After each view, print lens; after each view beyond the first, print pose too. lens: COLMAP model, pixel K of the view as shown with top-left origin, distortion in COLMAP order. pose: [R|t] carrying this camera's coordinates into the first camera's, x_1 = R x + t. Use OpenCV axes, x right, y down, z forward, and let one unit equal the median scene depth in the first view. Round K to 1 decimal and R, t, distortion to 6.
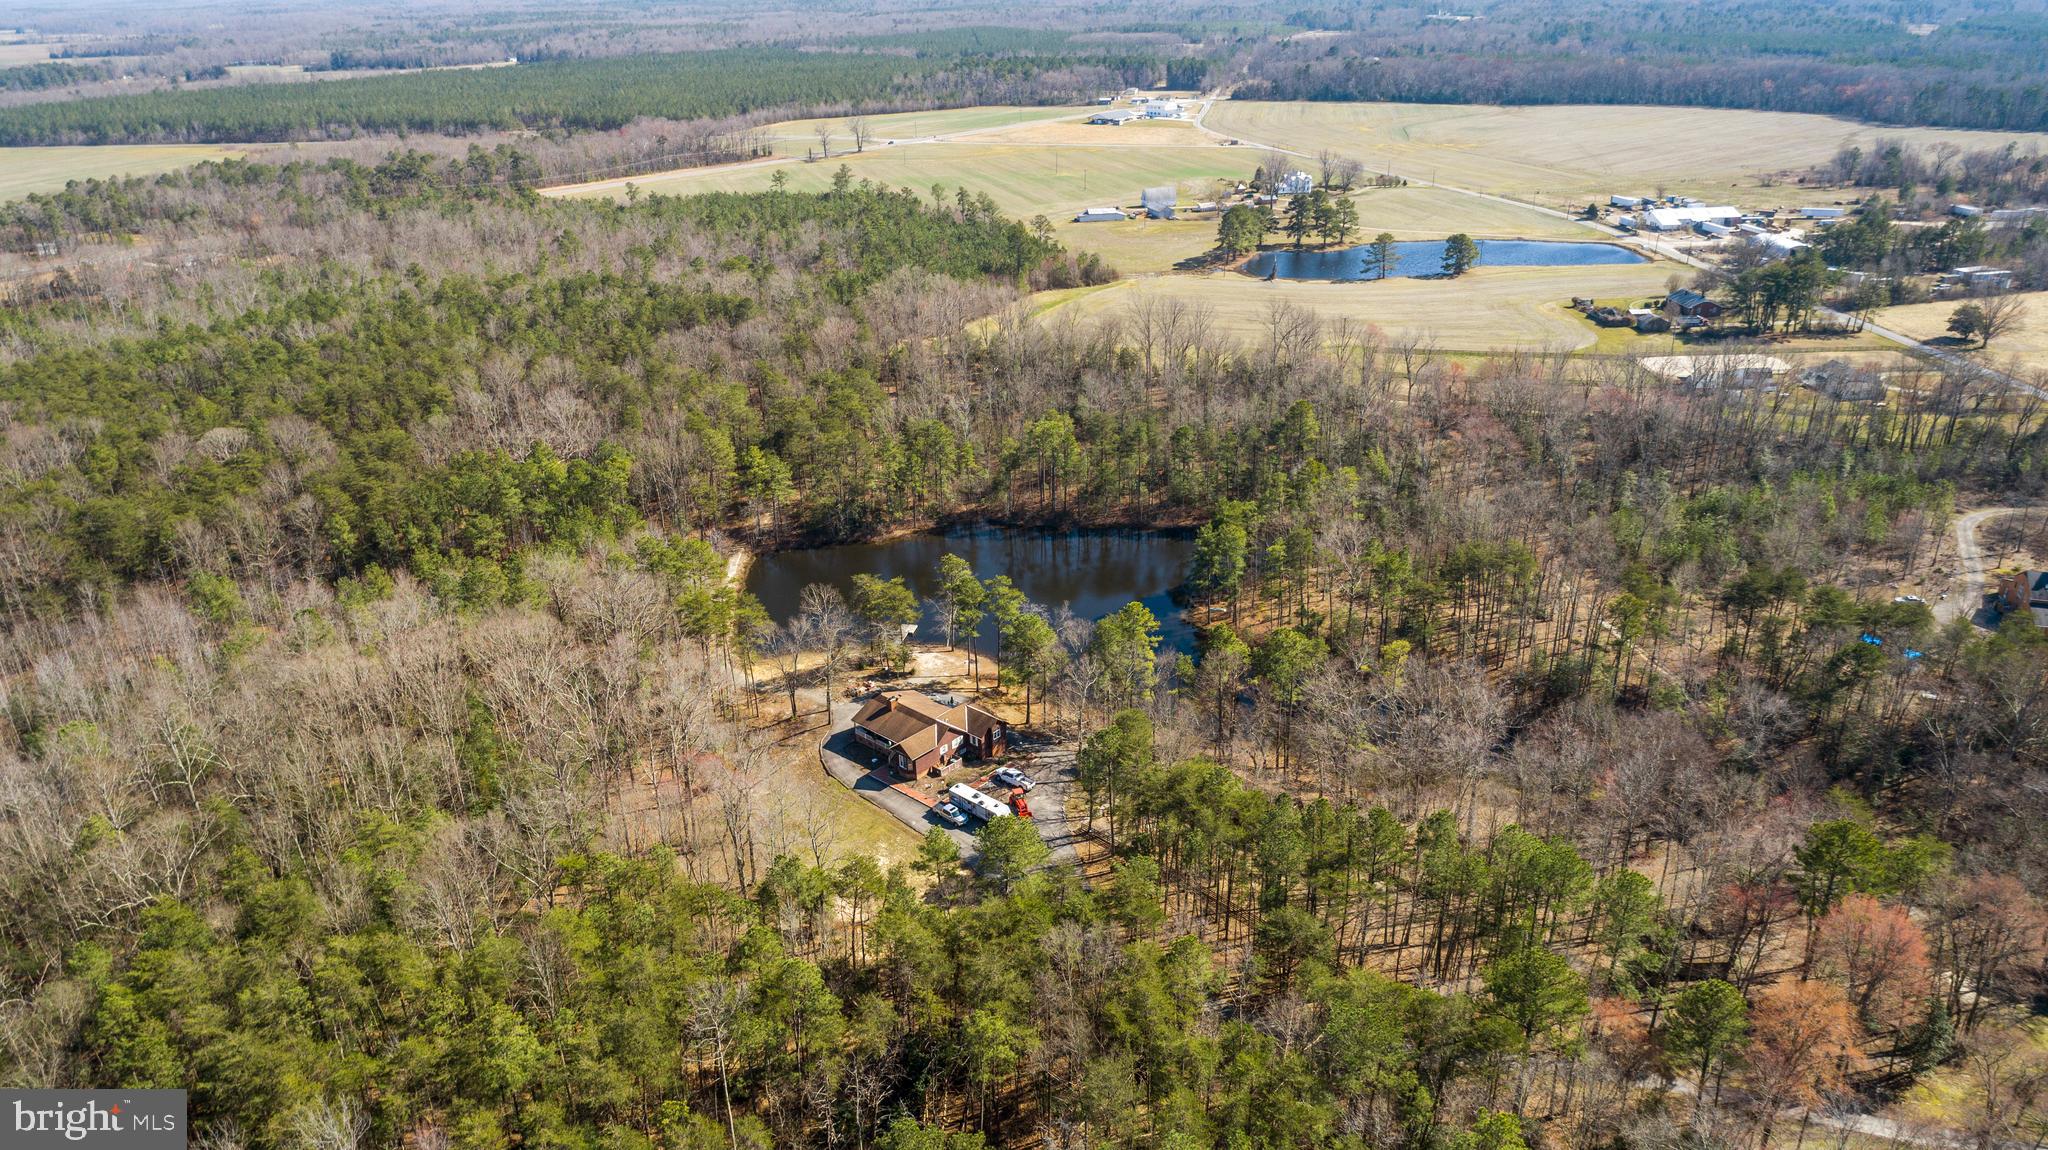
lens RADIAL K [[1380.5, 0, 1035.3], [0, 1380.5, 585.3], [0, 0, 1]] dist [-0.007969, 0.004485]
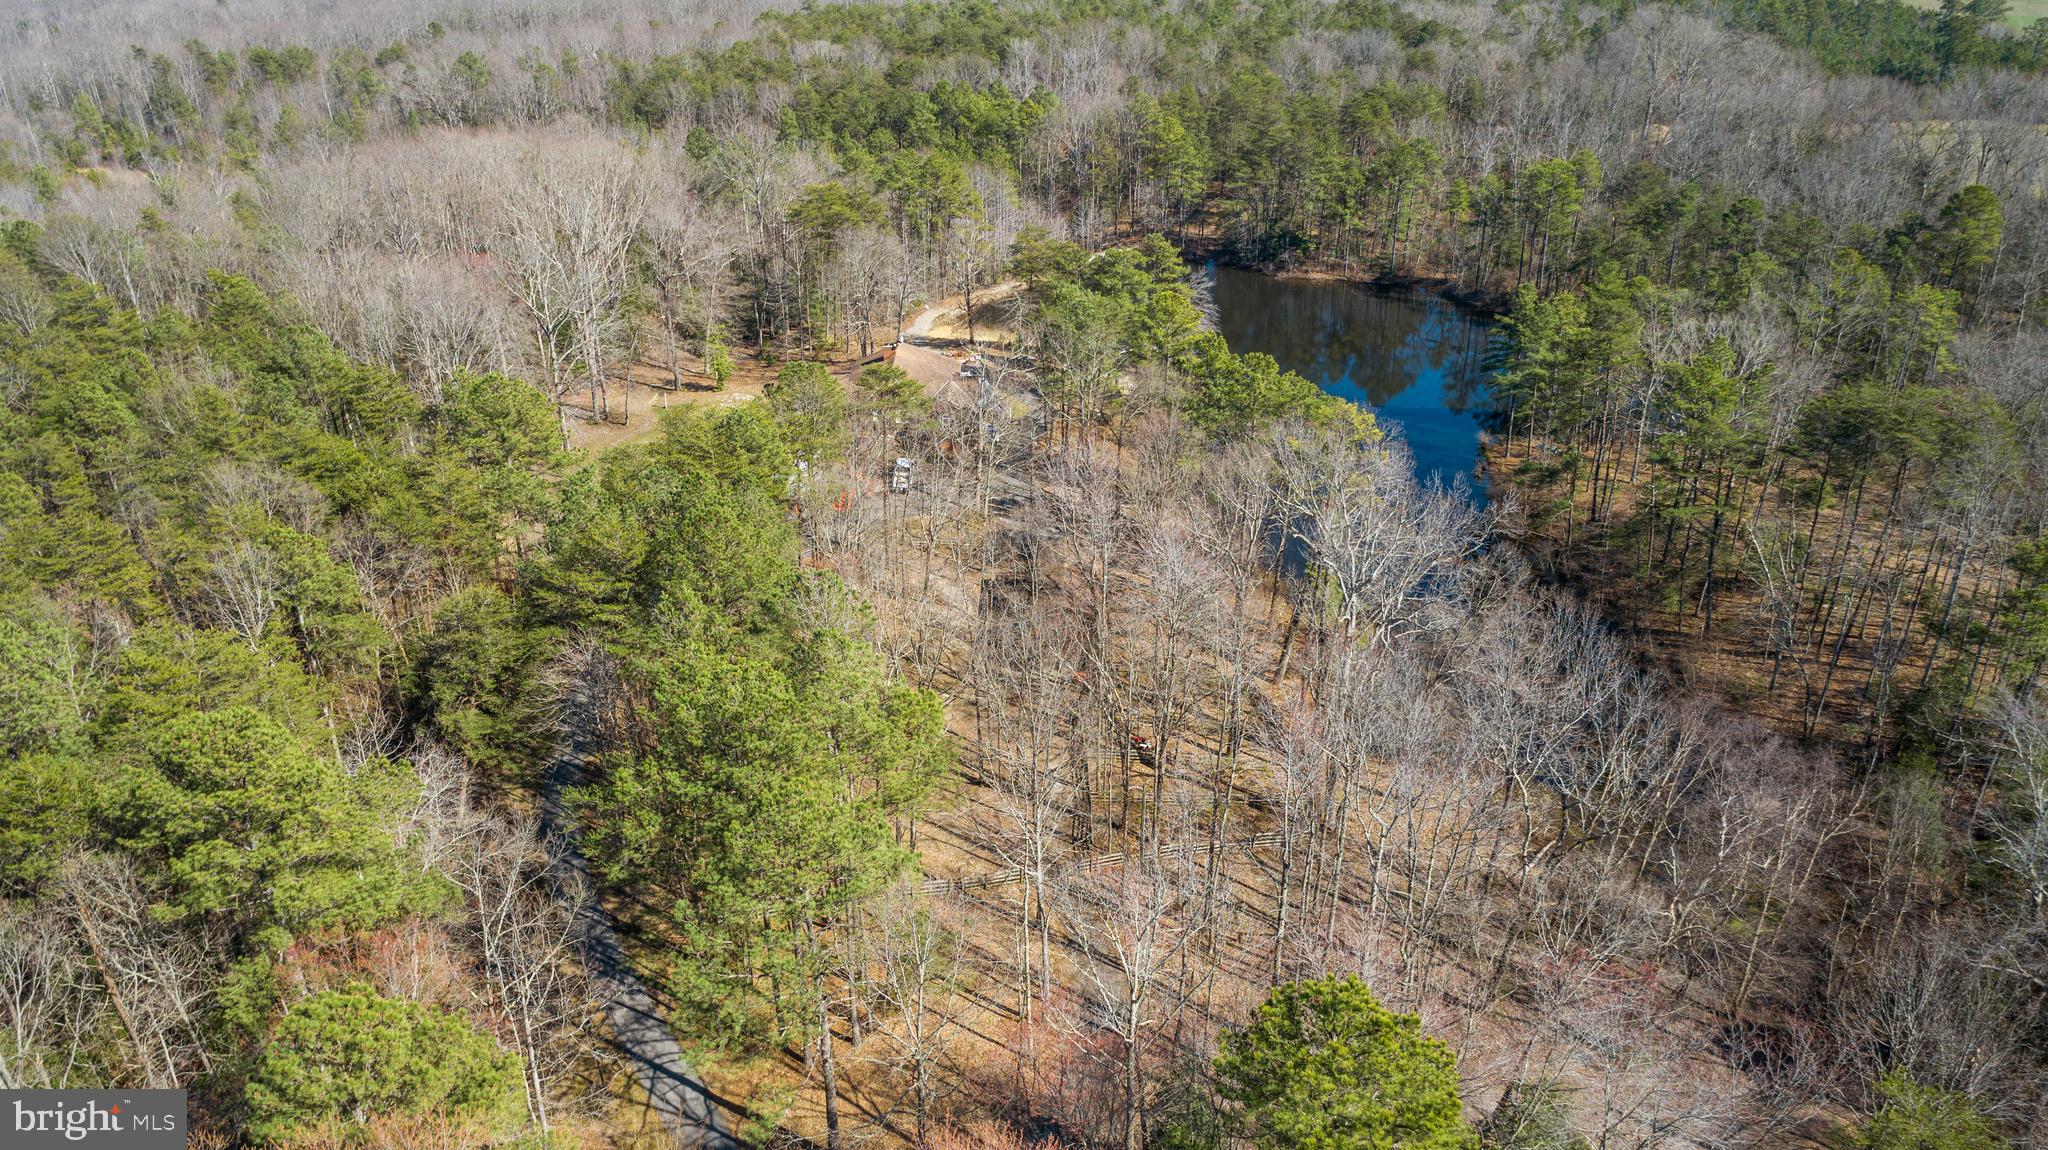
lens RADIAL K [[1375.6, 0, 1032.0], [0, 1375.6, 581.0], [0, 0, 1]] dist [-0.007227, 0.003224]
pose [[0.674268, 0.356830, -0.646556, 0.176031], [-0.314419, 0.930910, 0.185868, 0.013737], [0.668209, 0.077965, 0.739877, 0.184989]]
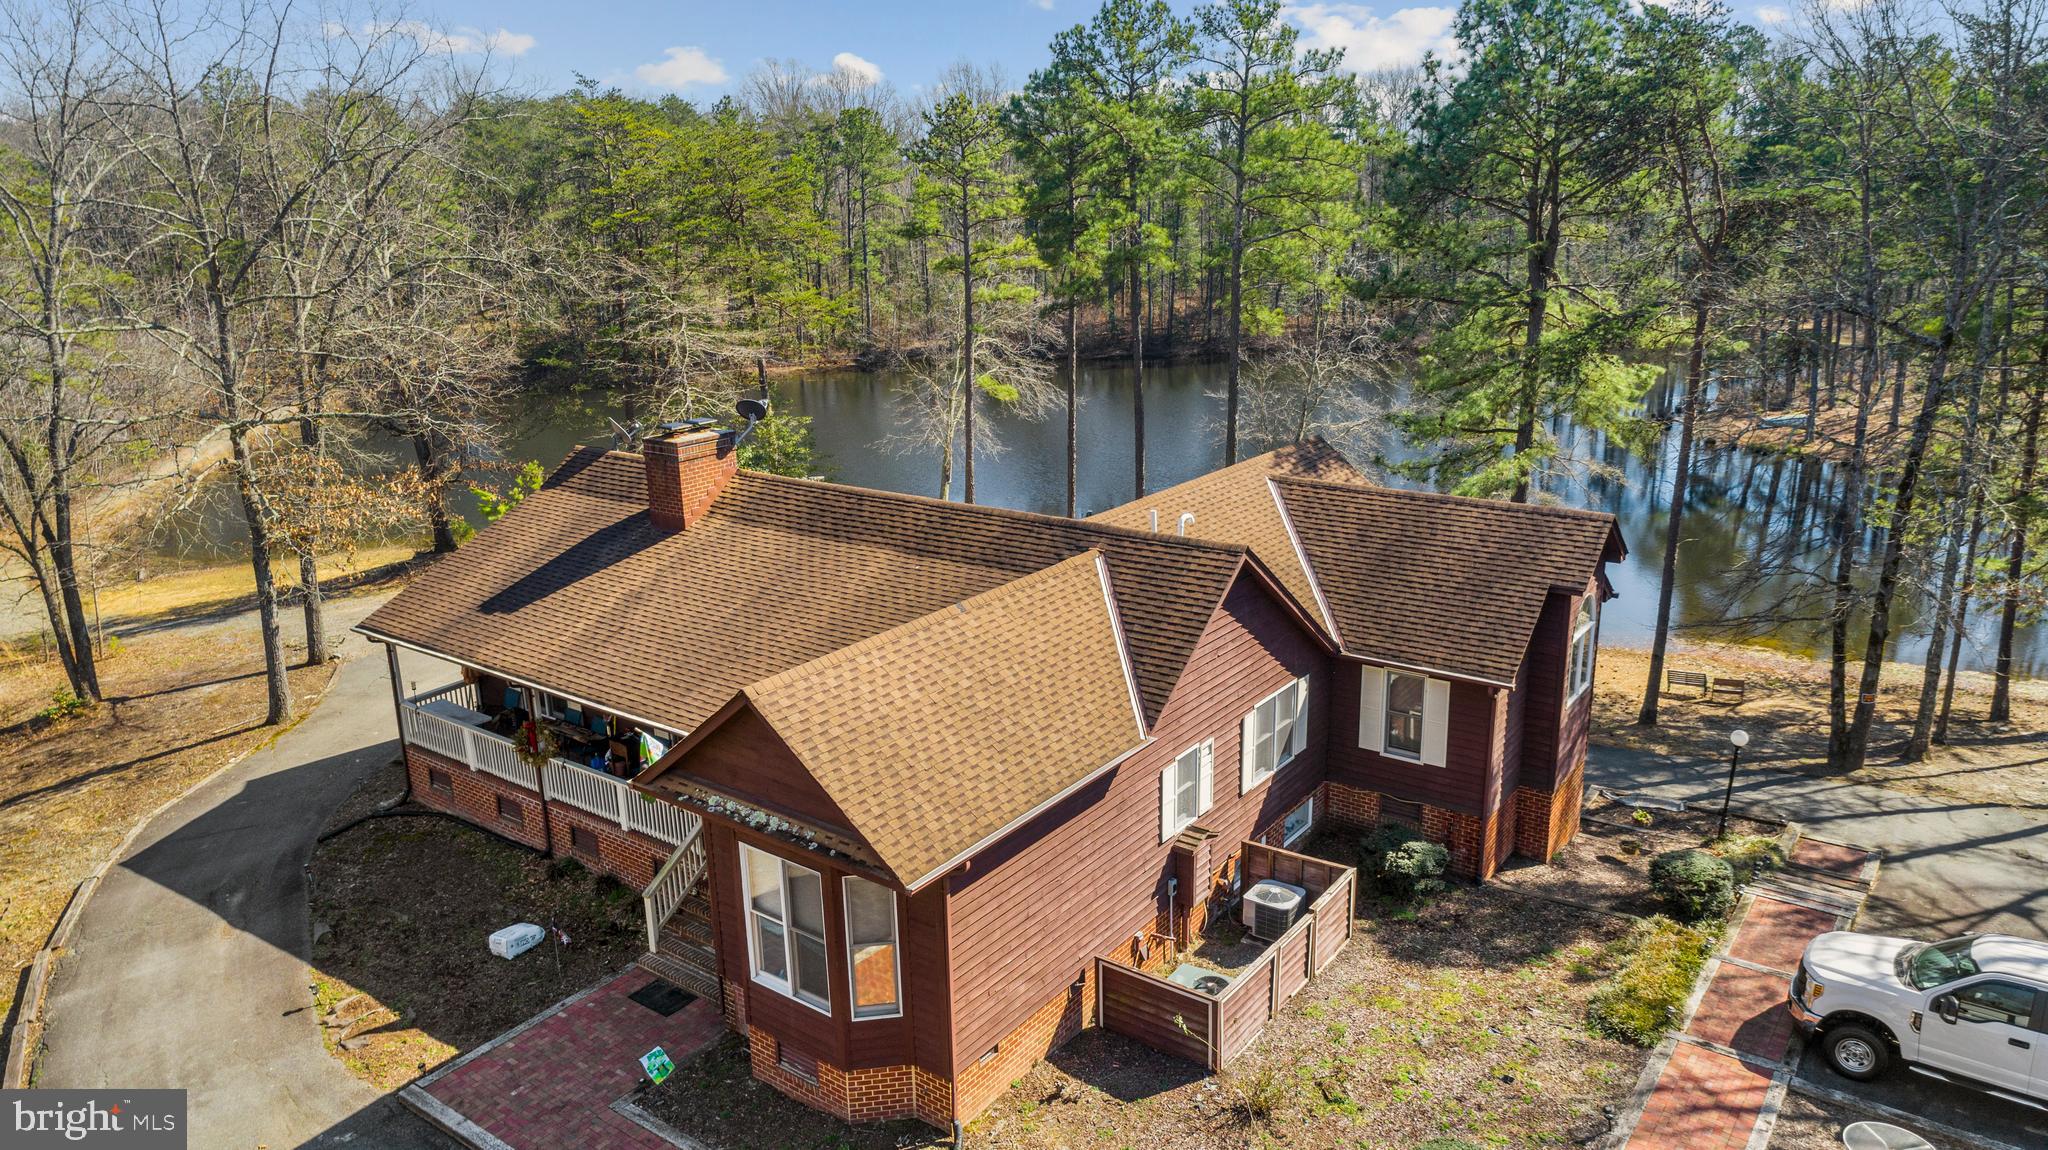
lens RADIAL K [[1412.4, 0, 1024.0], [0, 1412.4, 575.0], [0, 0, 1]] dist [-0.007459, 0.001694]
pose [[0.996090, -0.031266, 0.082622, -0.030865], [0.043823, 0.986967, -0.154844, 0.042439], [-0.076704, 0.157859, 0.984478, 0.319279]]
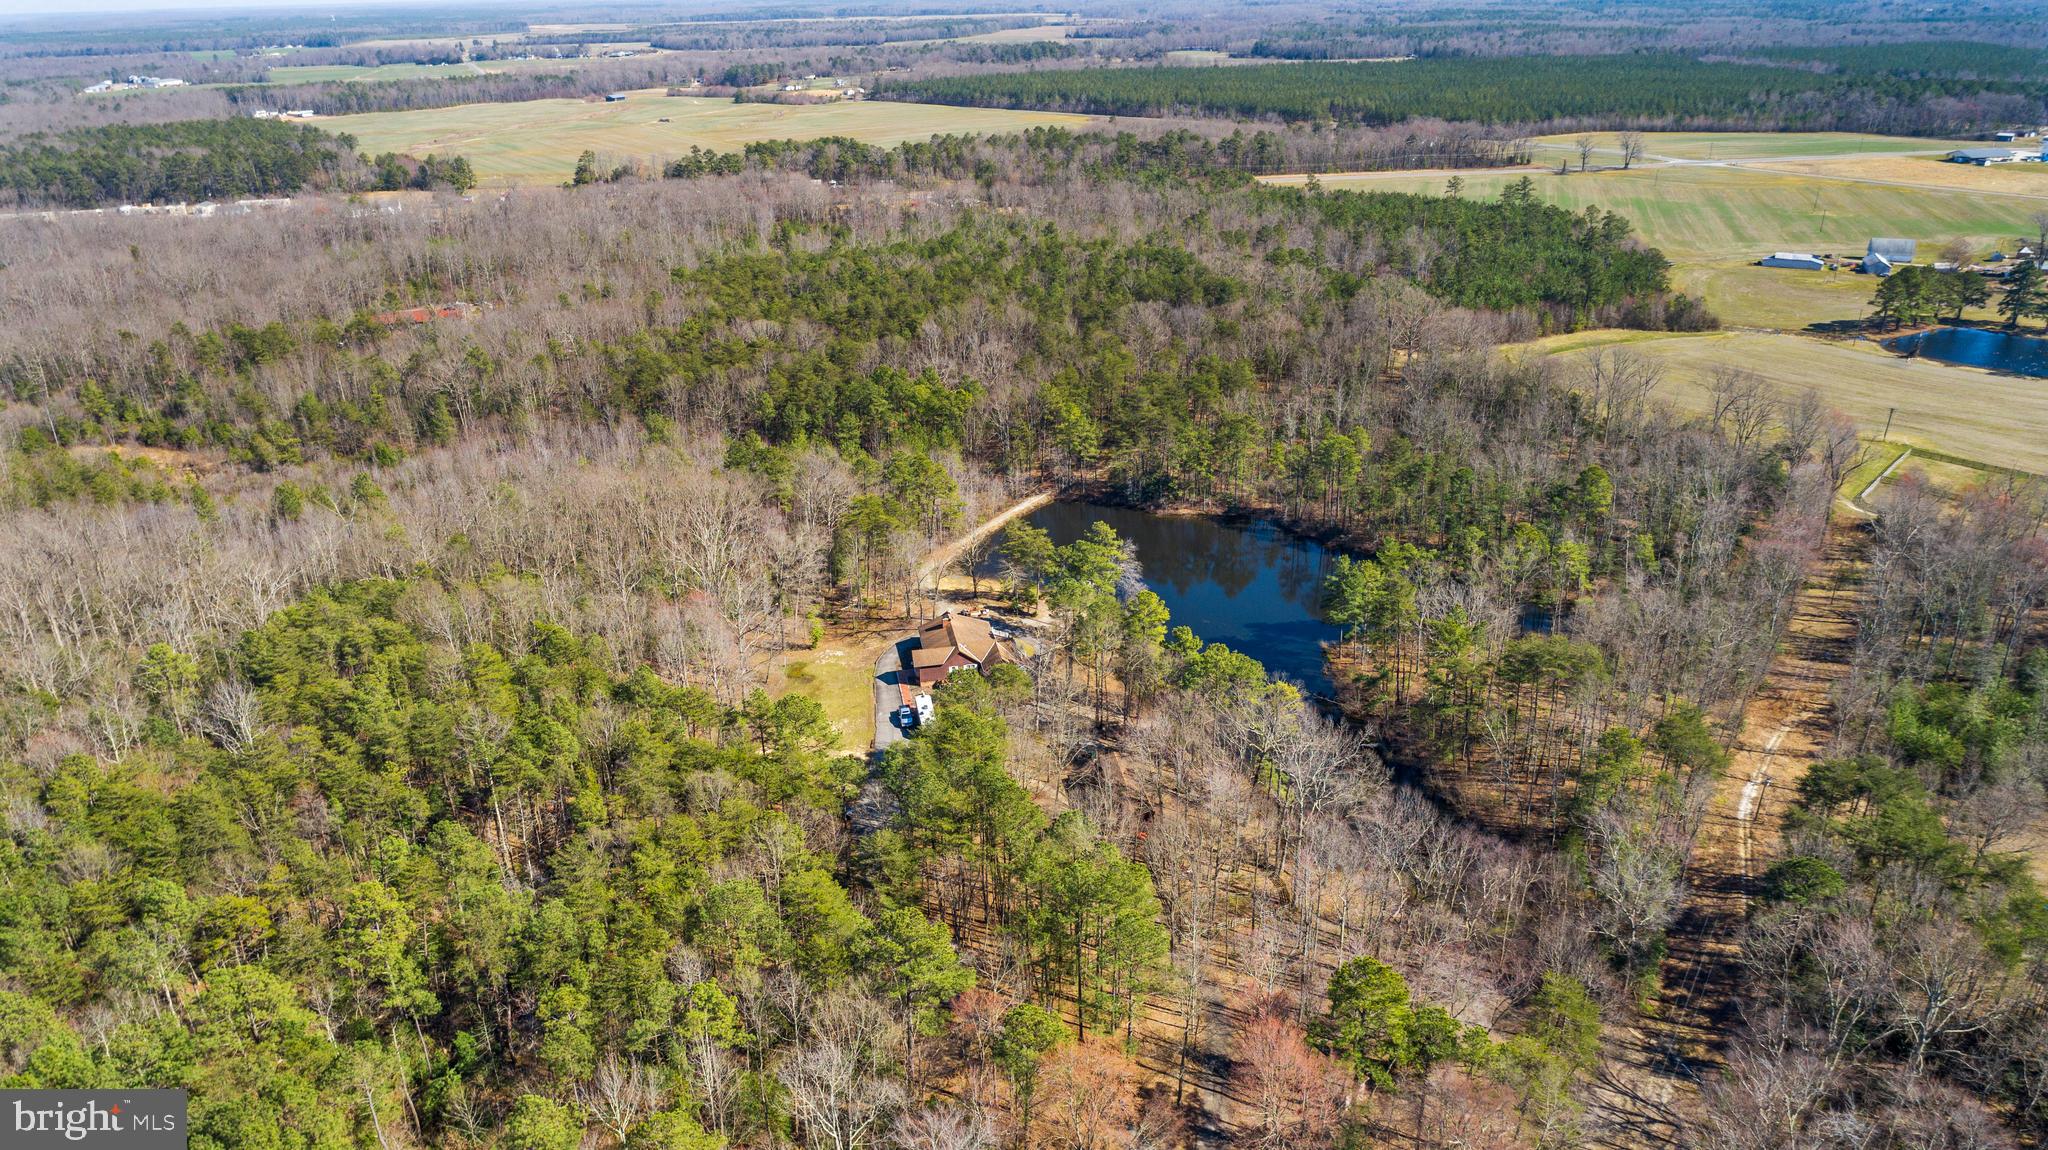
lens RADIAL K [[1375.6, 0, 1032.0], [0, 1375.6, 581.0], [0, 0, 1]] dist [-0.007227, 0.003224]
pose [[0.792313, 0.253894, -0.554777, 0.212609], [-0.253815, 0.964045, 0.078706, -0.020656], [0.554813, 0.078451, 0.828268, 0.031714]]
